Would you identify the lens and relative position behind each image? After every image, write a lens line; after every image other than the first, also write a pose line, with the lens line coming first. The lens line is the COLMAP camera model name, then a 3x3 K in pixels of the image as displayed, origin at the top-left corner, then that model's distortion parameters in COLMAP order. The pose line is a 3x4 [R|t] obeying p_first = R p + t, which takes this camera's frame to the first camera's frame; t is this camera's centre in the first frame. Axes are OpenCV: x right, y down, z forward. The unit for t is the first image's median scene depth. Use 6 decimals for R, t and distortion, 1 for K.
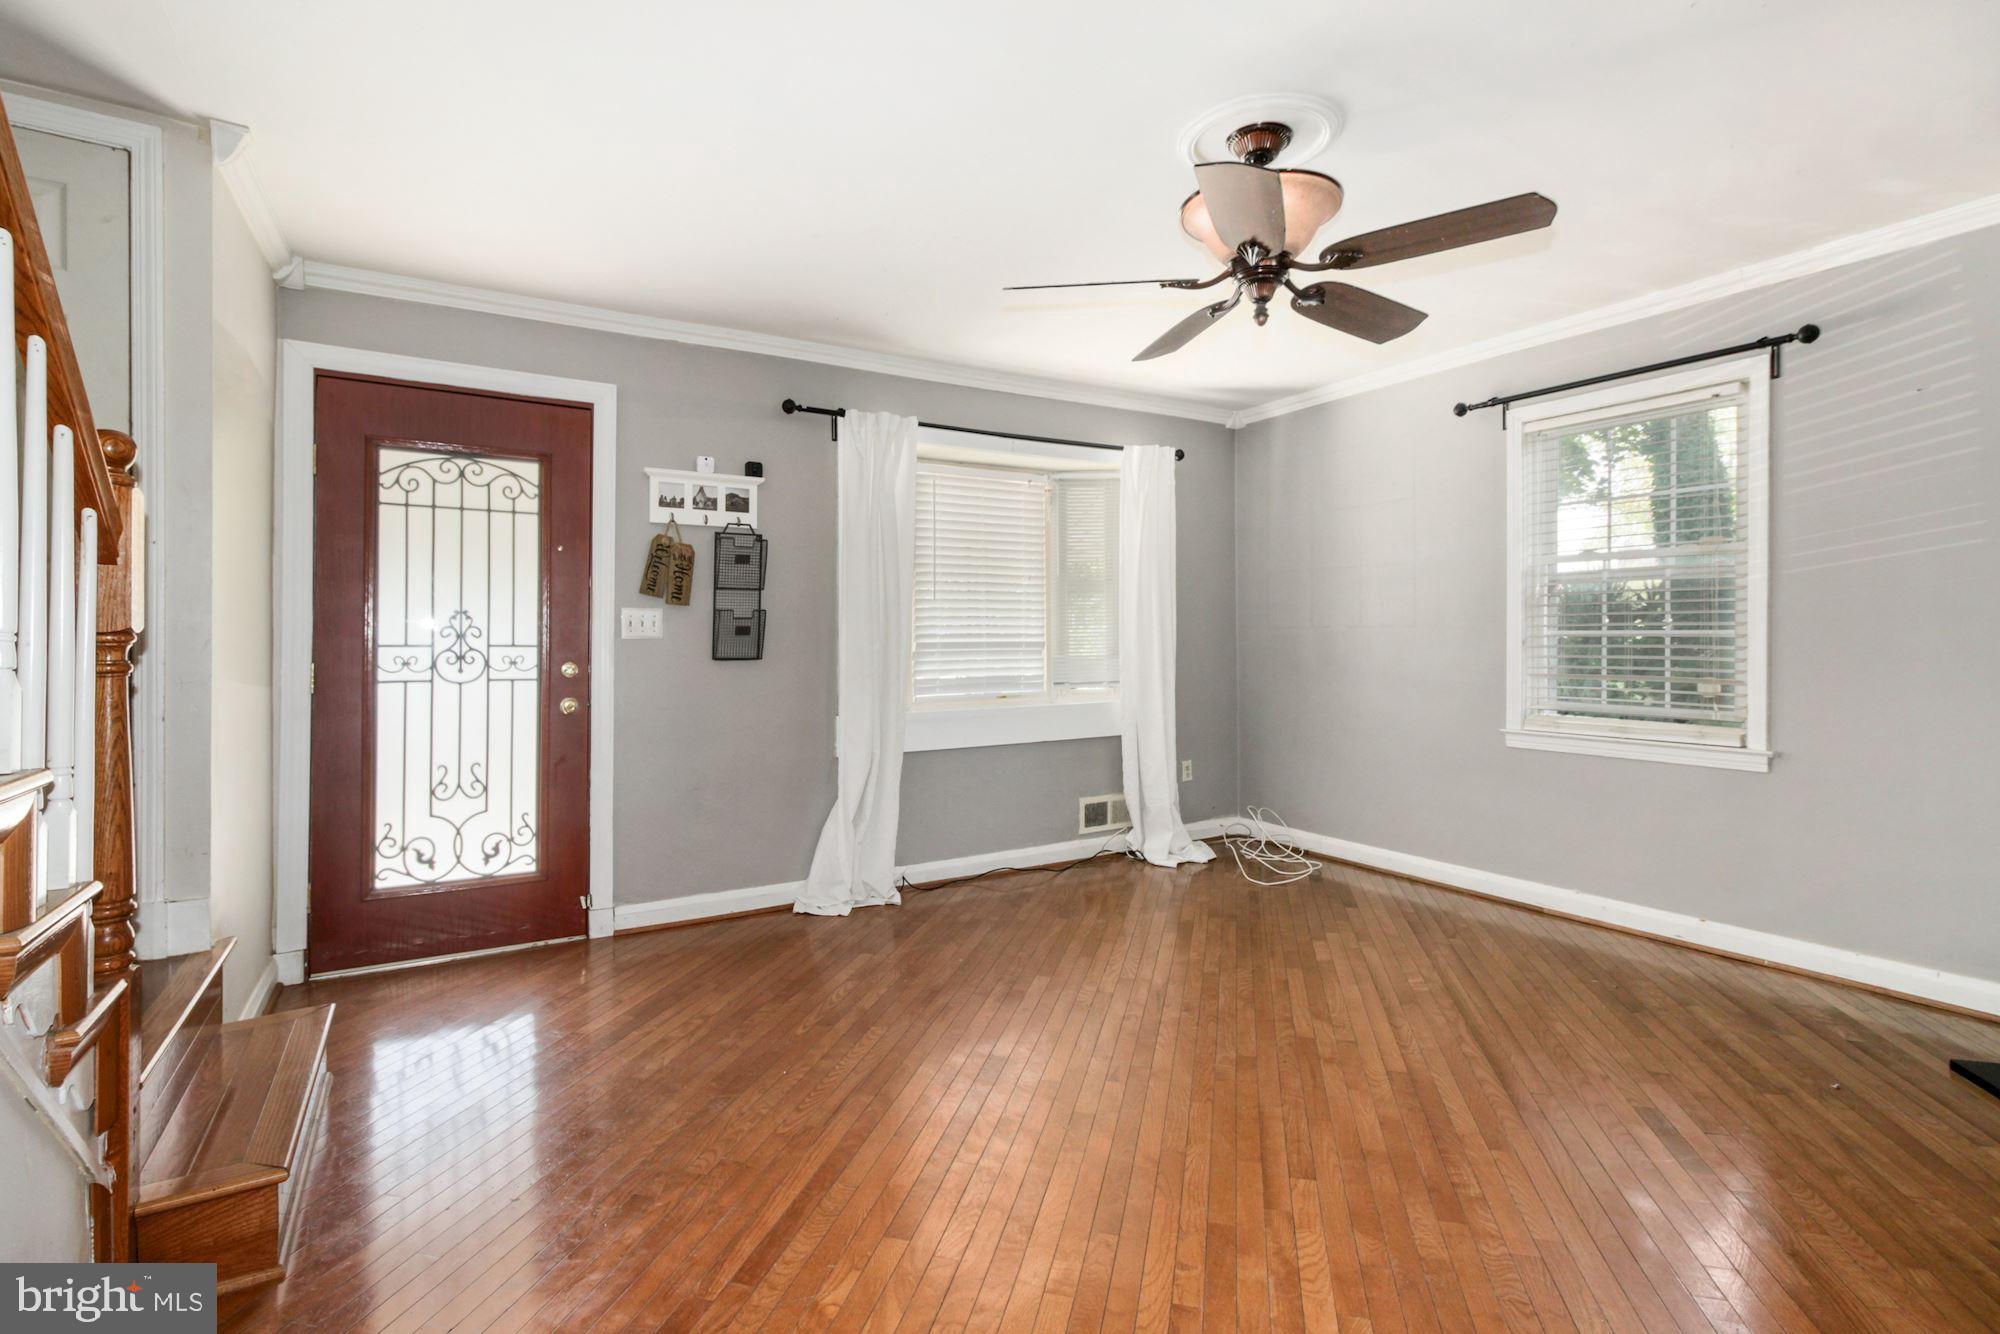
lens RADIAL K [[942.8, 0, 1000.6], [0, 942.8, 631.0], [0, 0, 1]] dist [0.001809, 0.000271]
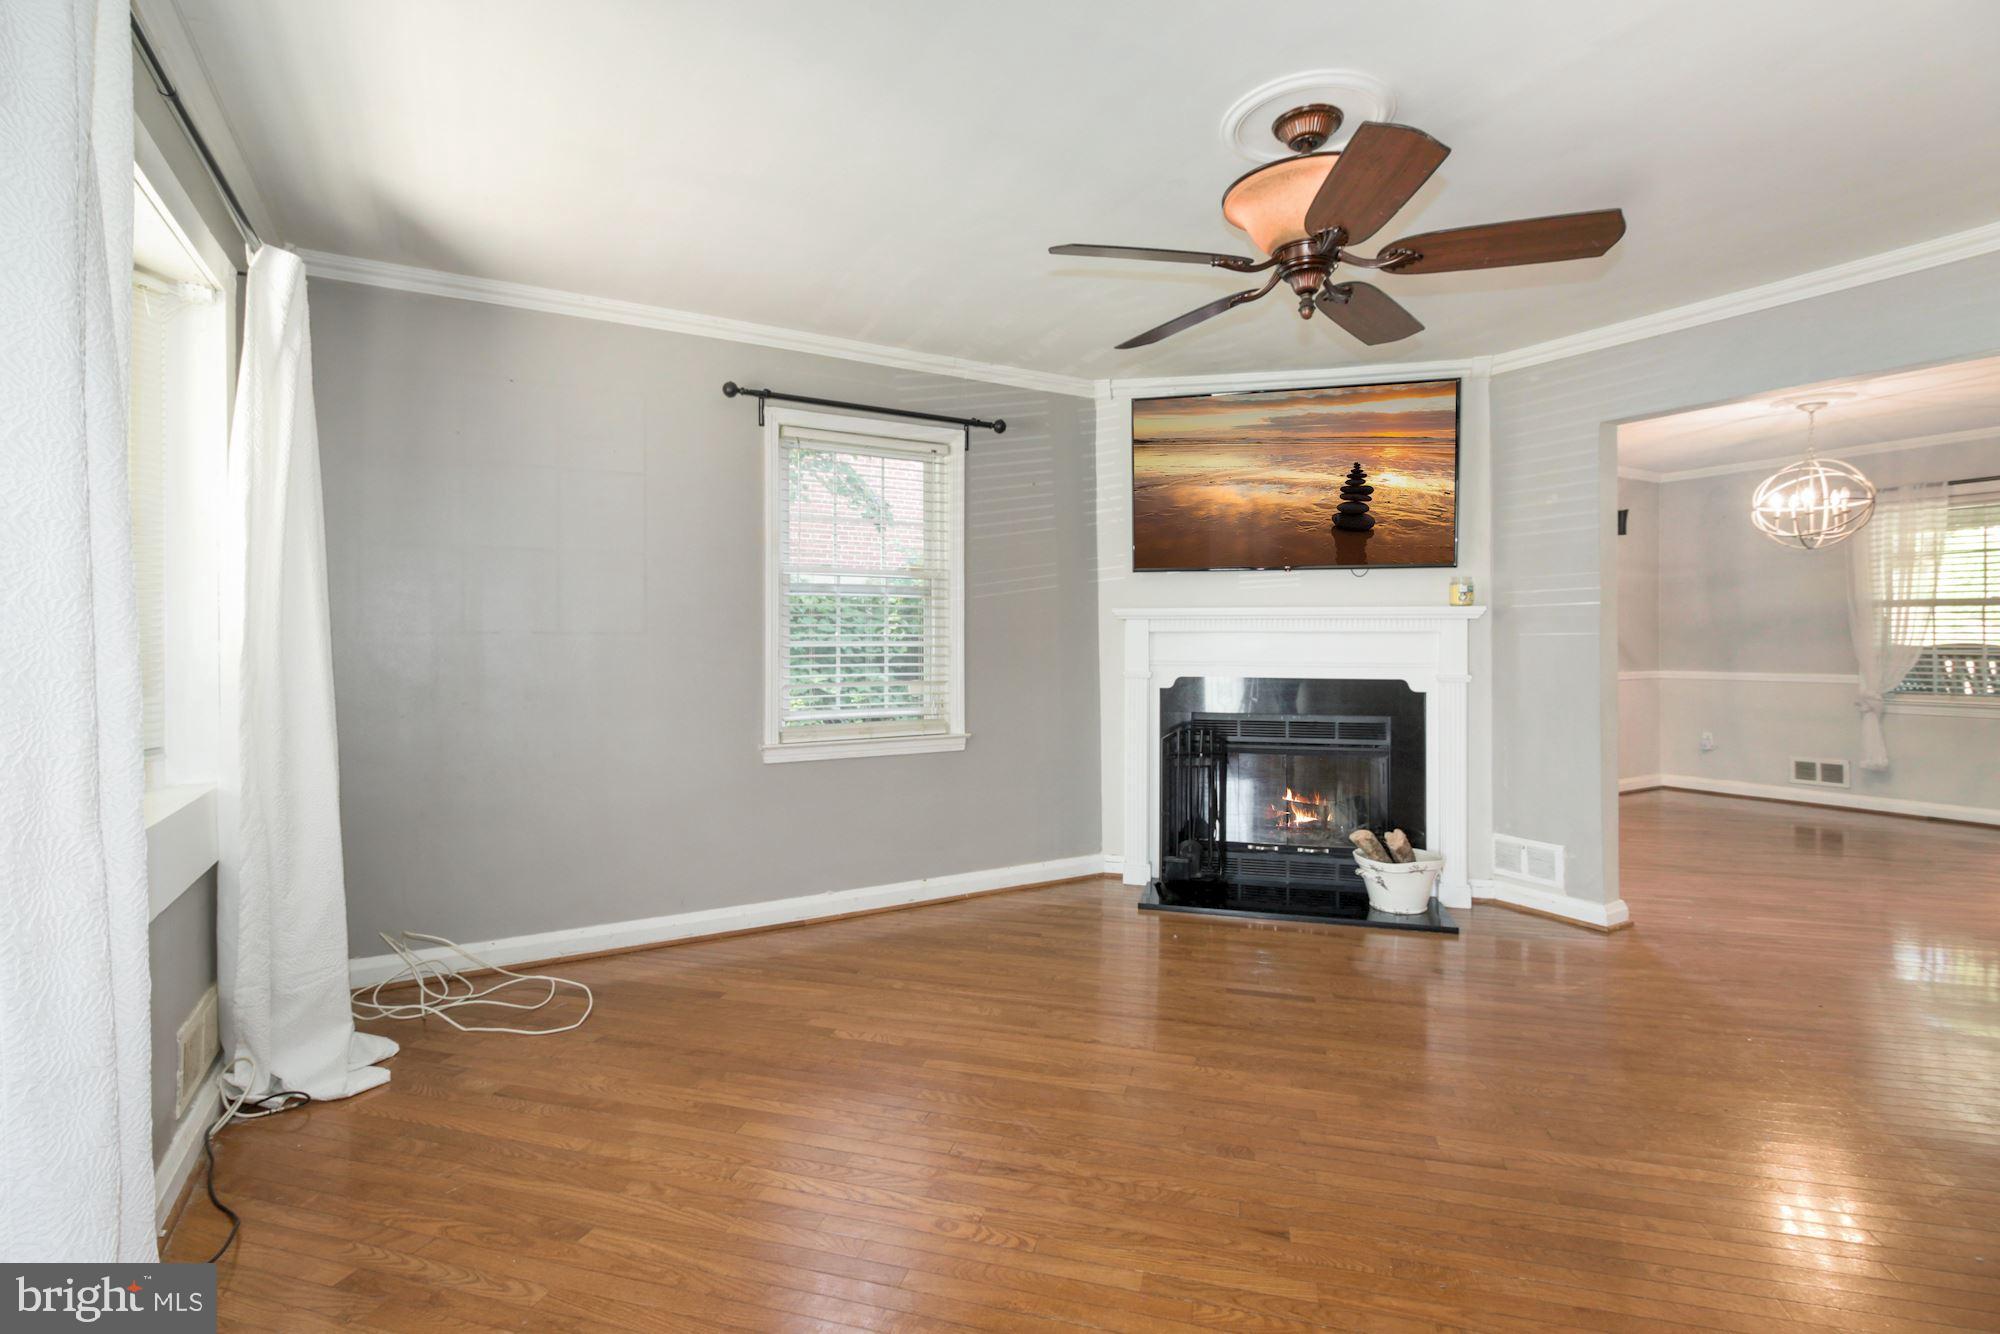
lens RADIAL K [[941.2, 0, 995.8], [0, 941.2, 646.4], [0, 0, 1]] dist [0.005484, 0.000936]
pose [[0.018851, -0.002396, 0.999819, -0.430900], [-0.006342, 0.999977, 0.002516, 0.001651], [-0.999802, -0.006388, 0.018836, 0.817021]]
